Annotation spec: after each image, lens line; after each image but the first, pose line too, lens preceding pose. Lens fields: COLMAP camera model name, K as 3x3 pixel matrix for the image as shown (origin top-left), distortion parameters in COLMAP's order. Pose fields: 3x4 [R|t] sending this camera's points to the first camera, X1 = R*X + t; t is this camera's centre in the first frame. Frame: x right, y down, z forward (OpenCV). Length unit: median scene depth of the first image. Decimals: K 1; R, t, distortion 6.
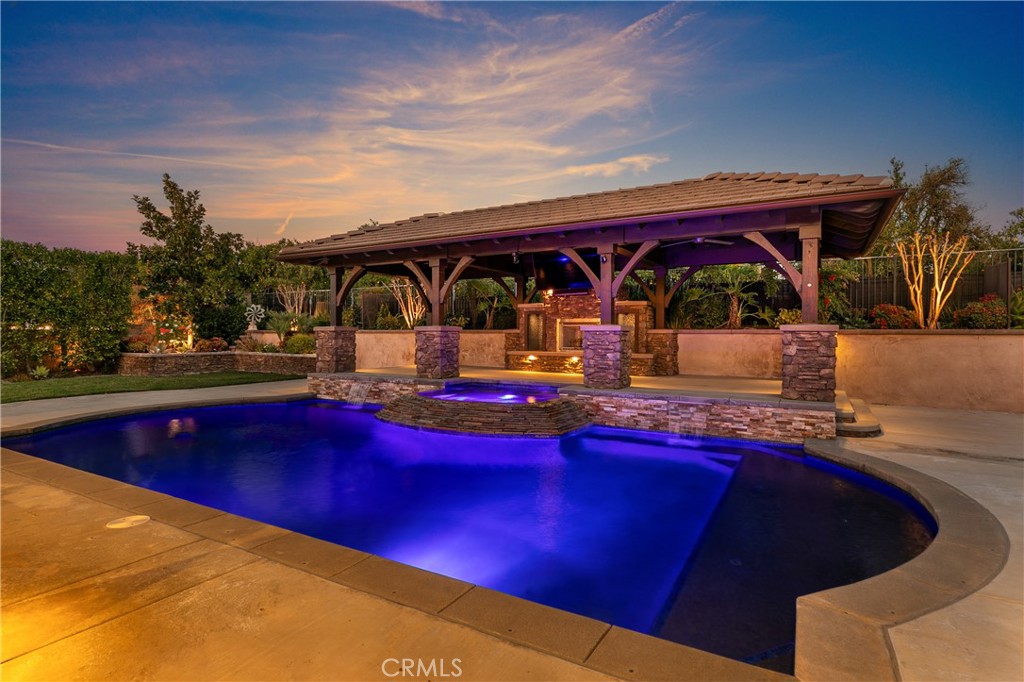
lens RADIAL K [[524.4, 0, 514.7], [0, 524.4, 337.6], [0, 0, 1]] dist [-0.001504, -0.000283]
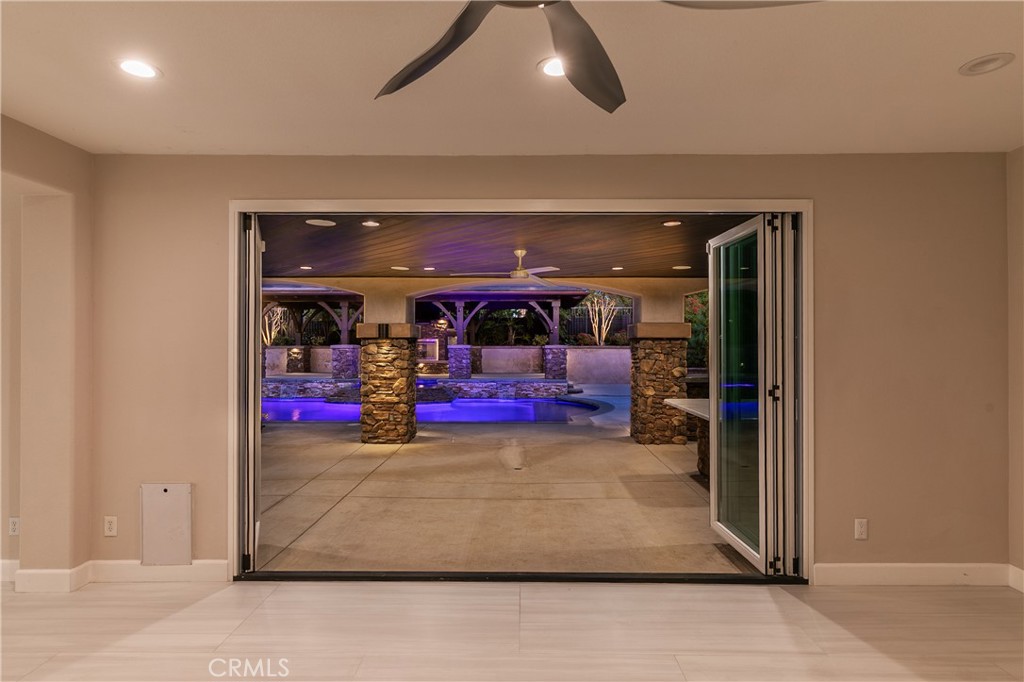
lens RADIAL K [[530.7, 0, 521.4], [0, 530.7, 341.1], [0, 0, 1]] dist [0.000025, -0.000109]
pose [[0.872372, 0.000251, 0.488843, -0.458913], [0.006247, 0.999912, -0.011661, -0.011770], [-0.488803, 0.013227, 0.872294, -0.613255]]
